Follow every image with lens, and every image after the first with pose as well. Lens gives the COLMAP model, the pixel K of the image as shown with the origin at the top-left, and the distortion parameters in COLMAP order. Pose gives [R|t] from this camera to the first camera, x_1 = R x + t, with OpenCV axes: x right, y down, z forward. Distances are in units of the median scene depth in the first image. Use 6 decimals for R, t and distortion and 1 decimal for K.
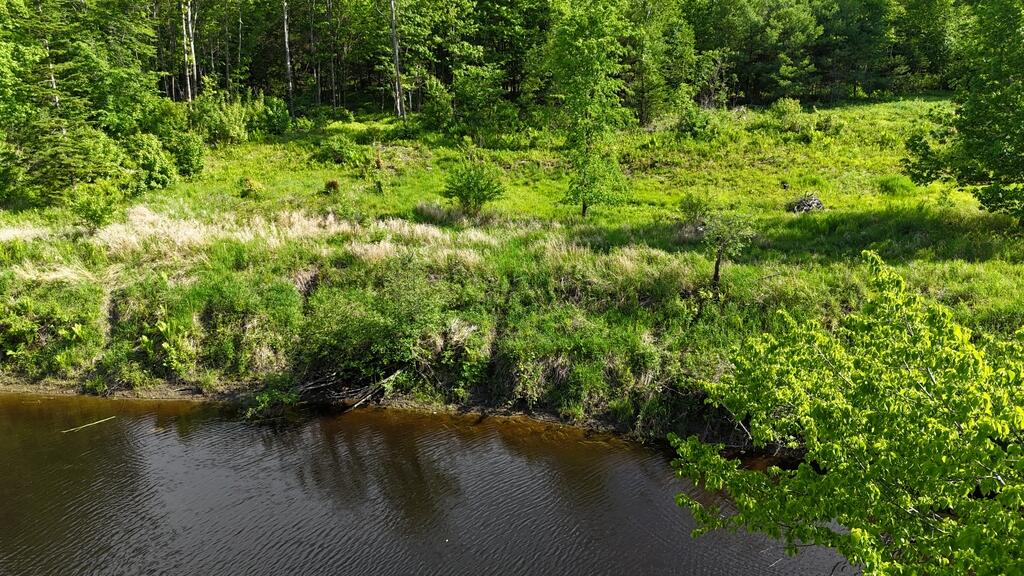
lens RADIAL K [[763.8, 0, 515.9], [0, 763.8, 285.8], [0, 0, 1]] dist [0.088147, -0.093239]
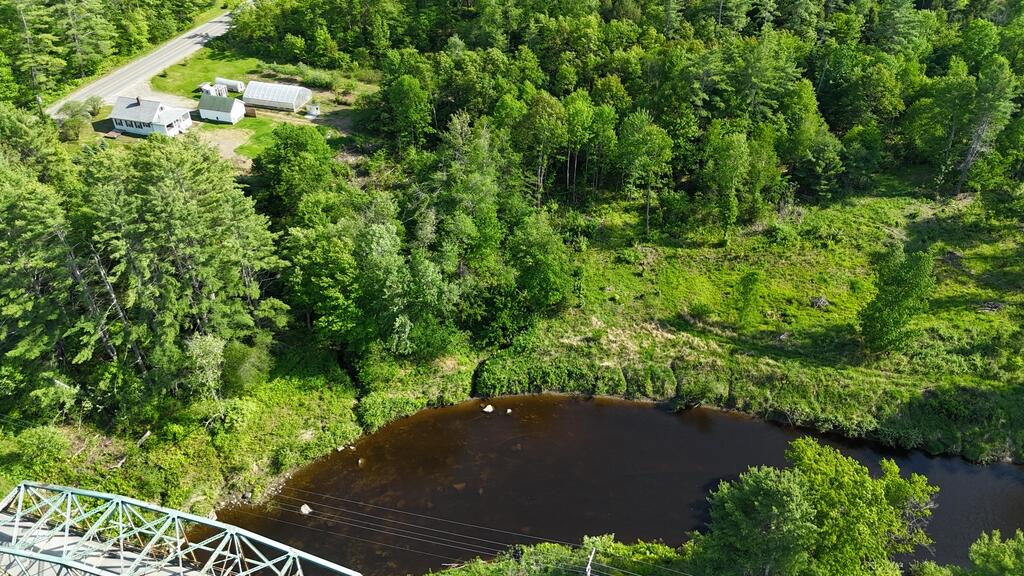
lens RADIAL K [[763.8, 0, 515.9], [0, 763.8, 285.8], [0, 0, 1]] dist [0.088147, -0.093239]
pose [[0.999718, 0.017343, -0.016227, -1.068808], [-0.011447, 0.950459, 0.310640, -1.660857], [0.020810, -0.310366, 0.950389, -2.639162]]
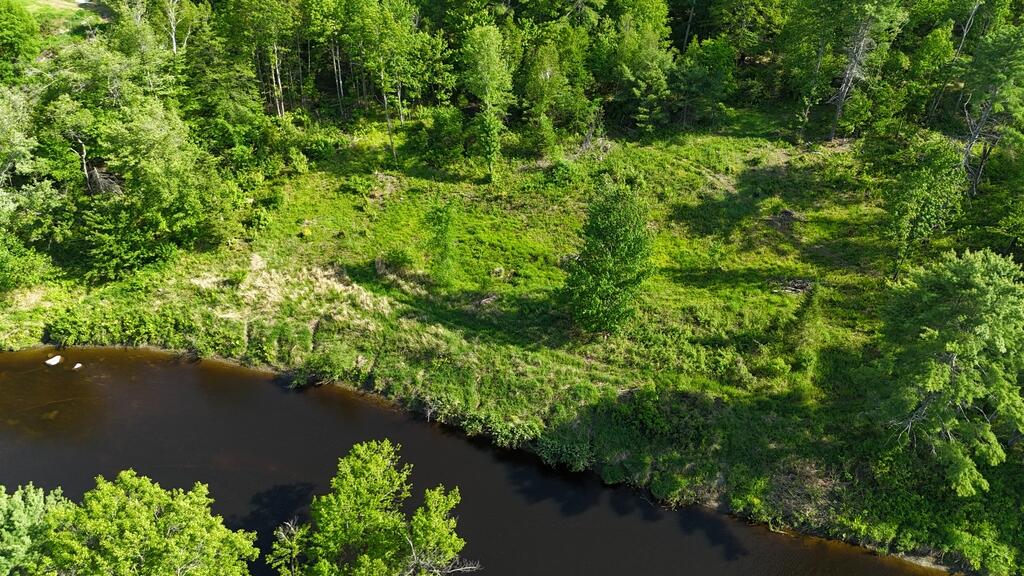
lens RADIAL K [[763.8, 0, 515.9], [0, 763.8, 285.8], [0, 0, 1]] dist [0.088147, -0.093239]
pose [[0.986399, 0.104817, -0.126613, 0.832464], [-0.053571, 0.933240, 0.355238, -1.255633], [0.155395, -0.343623, 0.926162, -1.484489]]
